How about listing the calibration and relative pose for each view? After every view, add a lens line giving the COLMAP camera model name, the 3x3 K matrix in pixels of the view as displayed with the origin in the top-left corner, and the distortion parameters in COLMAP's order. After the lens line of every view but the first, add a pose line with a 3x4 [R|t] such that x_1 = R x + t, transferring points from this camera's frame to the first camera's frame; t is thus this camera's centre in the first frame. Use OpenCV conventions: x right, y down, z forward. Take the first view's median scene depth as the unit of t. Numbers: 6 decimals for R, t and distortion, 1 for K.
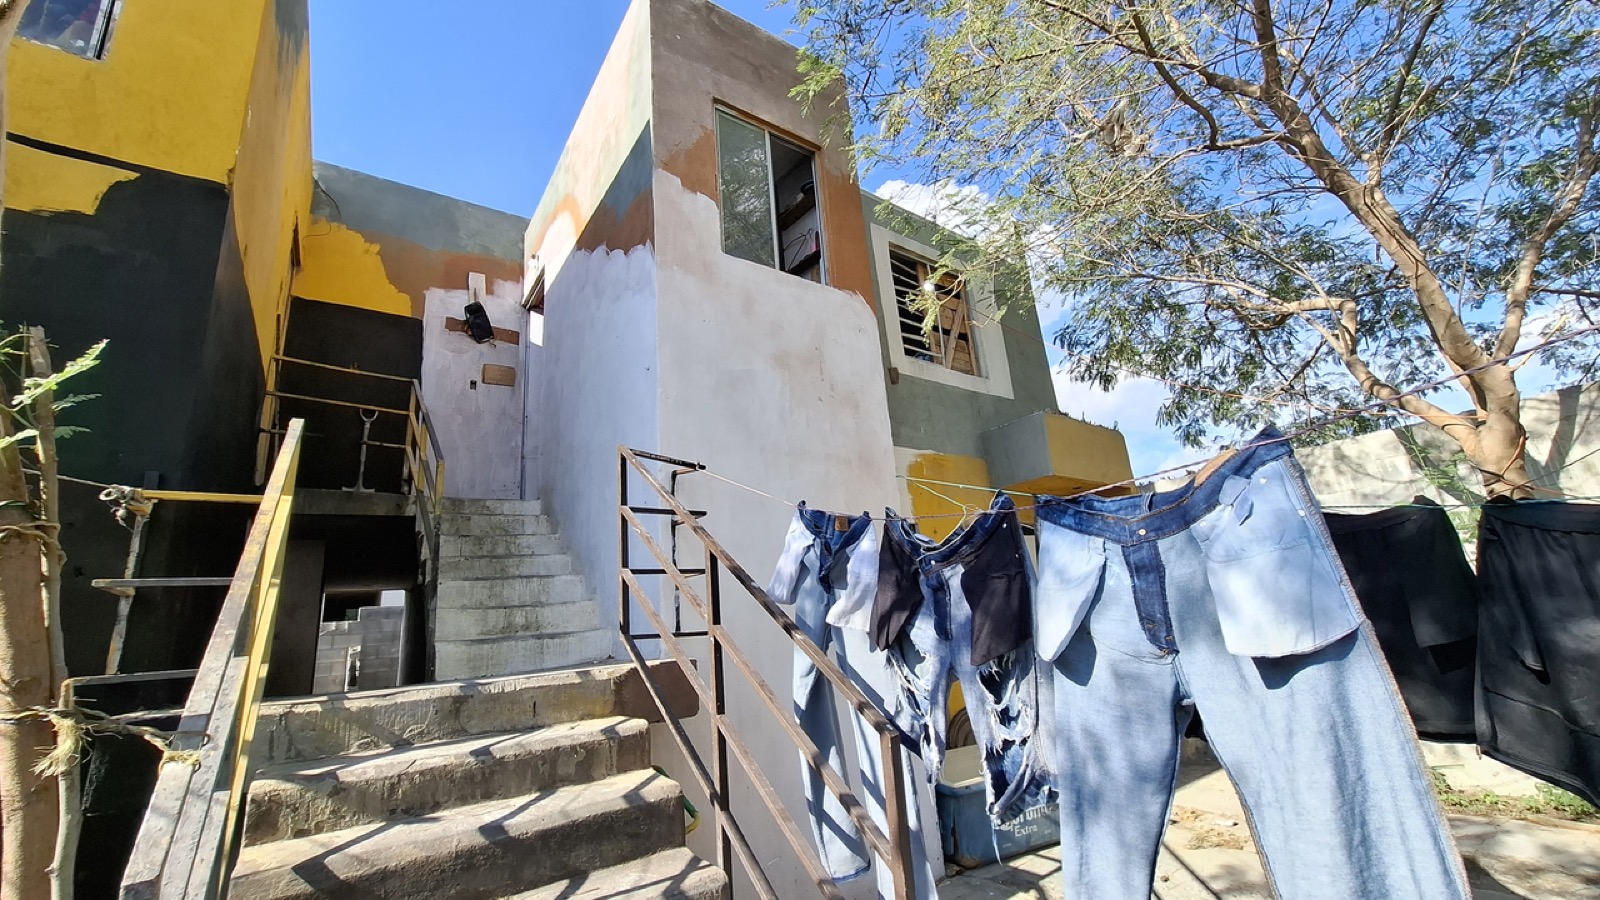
lens RADIAL K [[635.0, 0, 801.7], [0, 635.0, 453.6], [0, 0, 1]] dist [-0.003110, 0.000023]
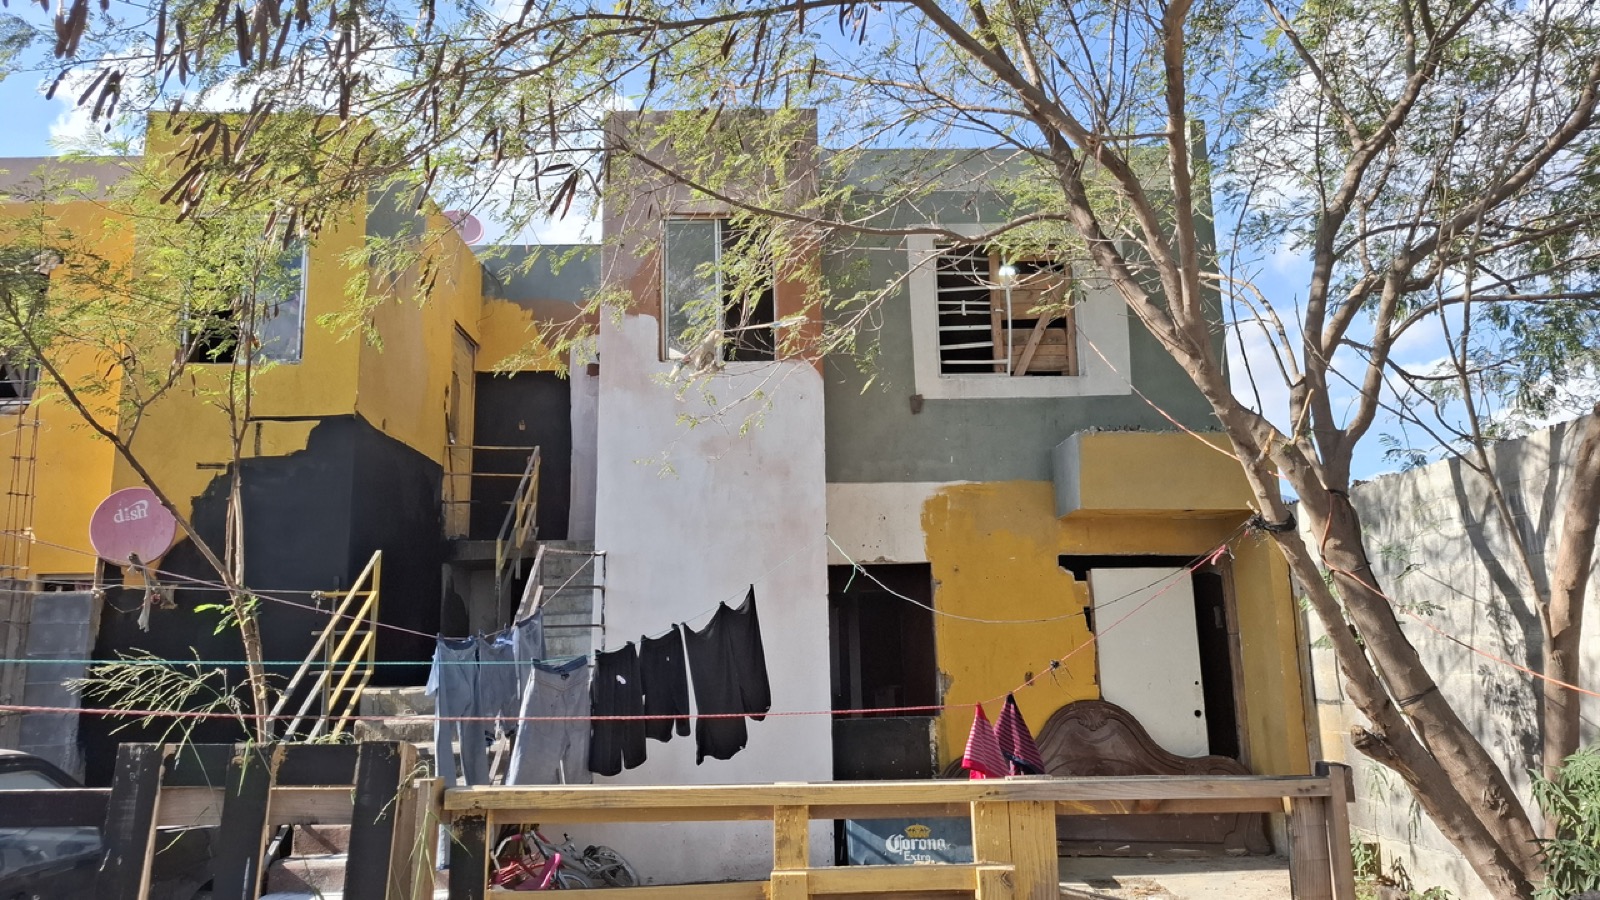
lens RADIAL K [[1109.9, 0, 800.0], [0, 1109.9, 450.0], [0, 0, 1]] dist [0.091637, 0.000155]
pose [[0.826301, -0.041677, -0.561684, 0.950822], [0.106530, 0.990823, 0.083199, -0.216230], [0.553062, -0.128584, 0.823158, -0.472004]]
